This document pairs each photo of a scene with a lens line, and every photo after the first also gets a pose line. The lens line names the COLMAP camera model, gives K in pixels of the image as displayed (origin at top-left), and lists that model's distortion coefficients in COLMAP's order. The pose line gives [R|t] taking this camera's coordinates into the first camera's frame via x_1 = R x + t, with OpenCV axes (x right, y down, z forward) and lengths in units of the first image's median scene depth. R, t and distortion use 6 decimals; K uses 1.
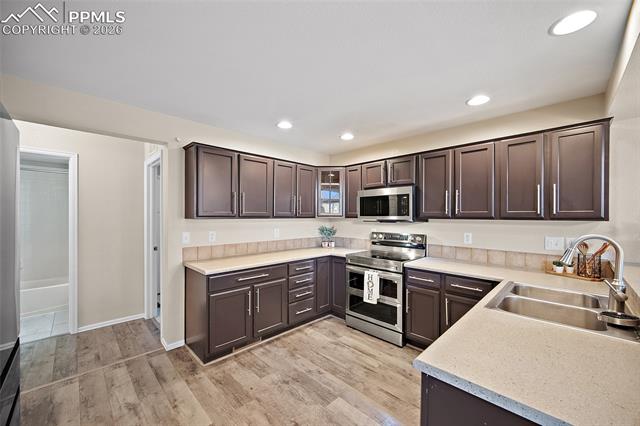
lens RADIAL K [[254.0, 0, 316.2], [0, 254.0, 212.9], [0, 0, 1]] dist [-0.000593, -0.000130]
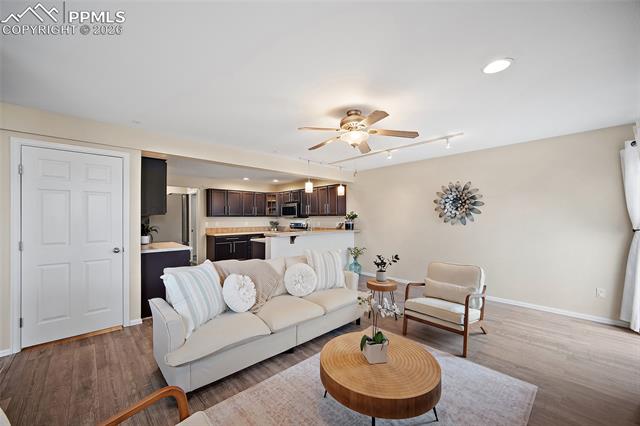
lens RADIAL K [[254.0, 0, 316.2], [0, 254.0, 212.9], [0, 0, 1]] dist [-0.000593, -0.000130]
pose [[0.999423, -0.006108, -0.033400, 0.642660], [0.005824, 0.999946, -0.008598, 0.011663], [0.033450, 0.008399, 0.999405, -1.452051]]
